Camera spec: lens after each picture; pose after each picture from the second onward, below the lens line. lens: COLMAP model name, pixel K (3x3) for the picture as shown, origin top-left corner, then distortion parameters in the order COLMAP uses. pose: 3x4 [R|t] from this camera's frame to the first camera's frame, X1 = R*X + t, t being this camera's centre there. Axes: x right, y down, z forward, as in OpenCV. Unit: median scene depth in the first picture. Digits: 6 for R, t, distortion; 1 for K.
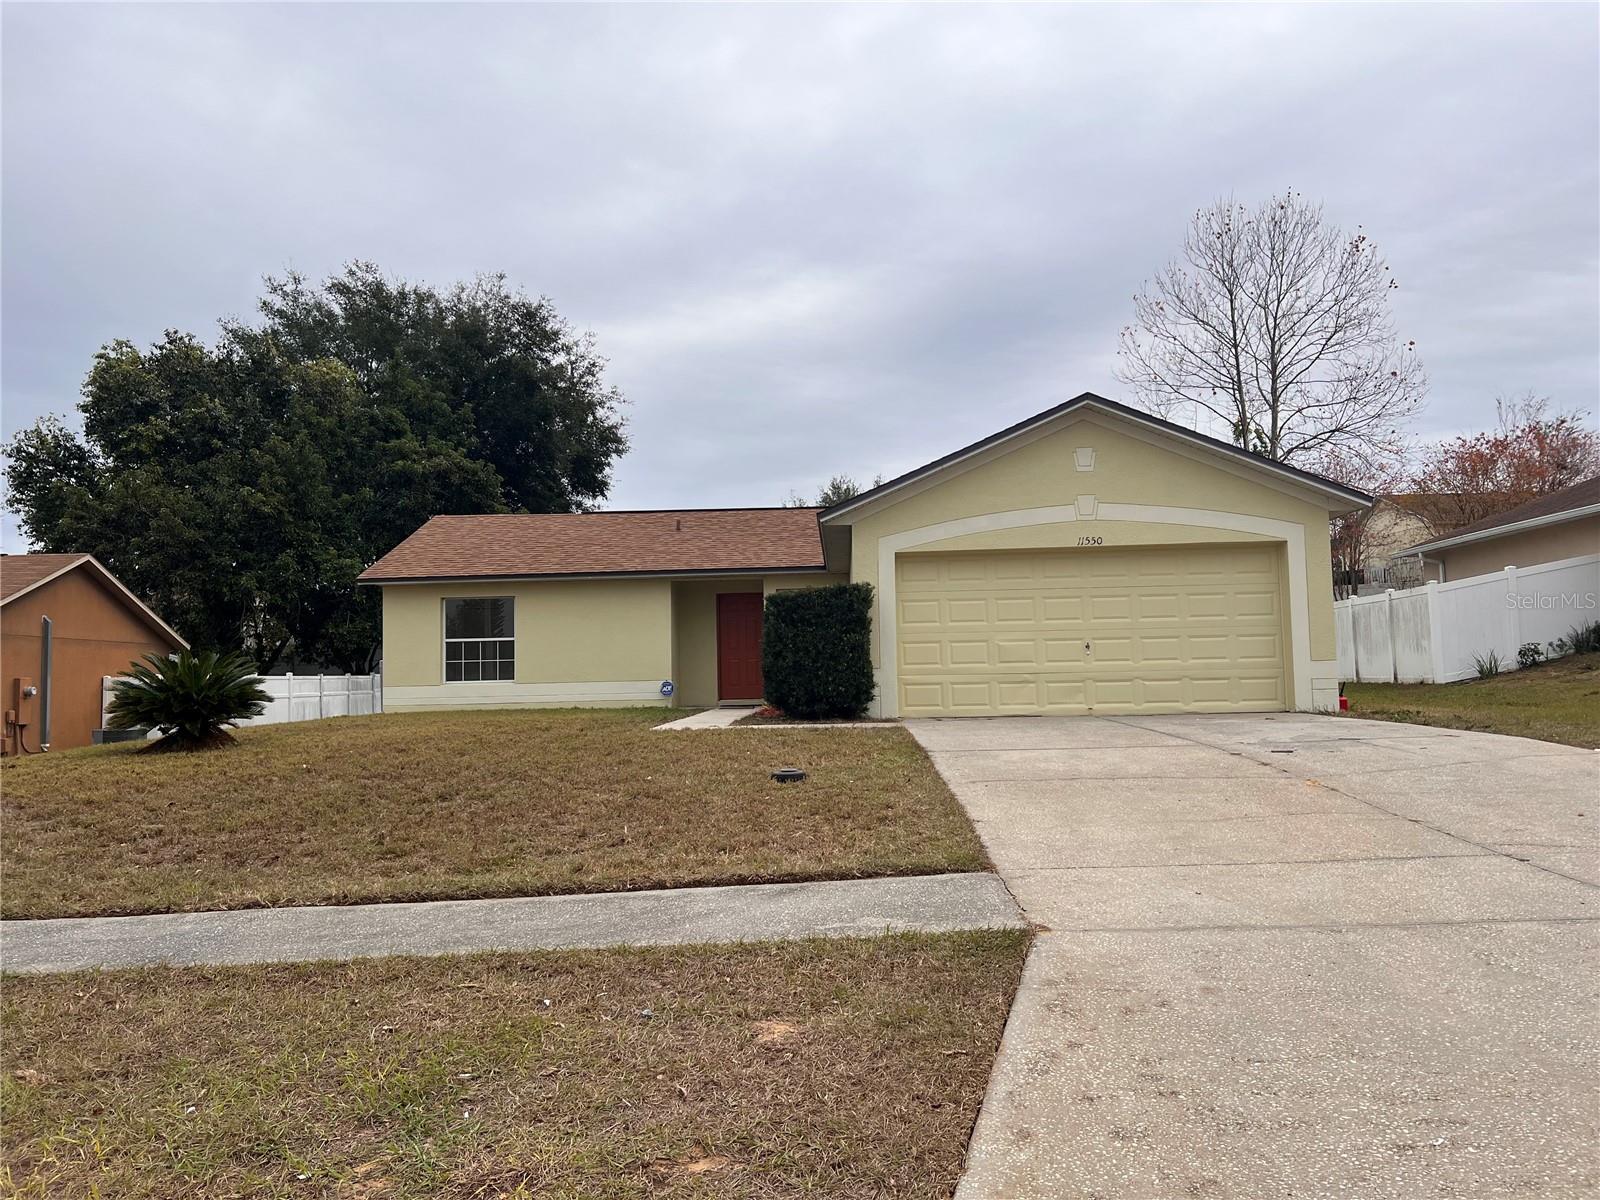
lens RADIAL K [[1208.4, 0, 802.7], [0, 1208.4, 601.7], [0, 0, 1]] dist [0.008815, -0.008819]
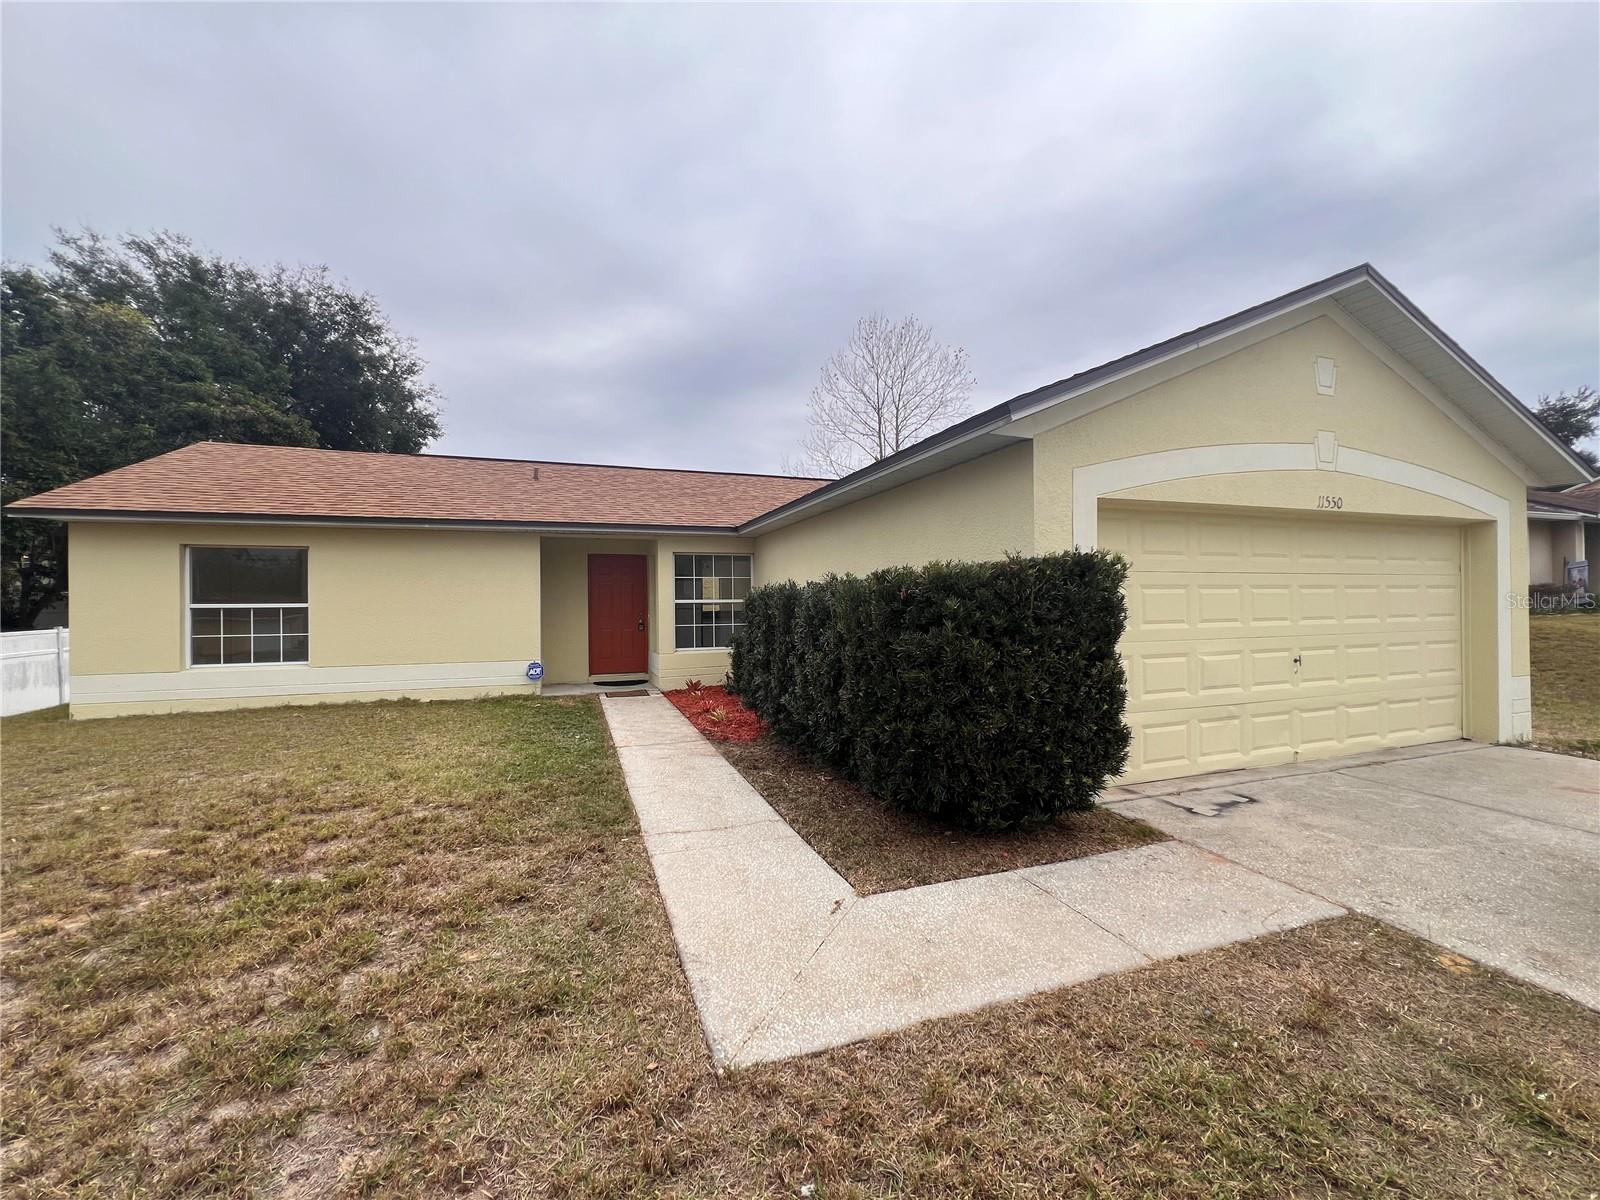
lens RADIAL K [[645.7, 0, 796.4], [0, 645.7, 597.2], [0, 0, 1]] dist [-0.011149, 0.002374]
pose [[0.929795, 0.016397, 0.367712, -0.050865], [-0.036889, 0.998129, 0.048770, -0.001783], [-0.366224, -0.058911, 0.928660, 0.253276]]
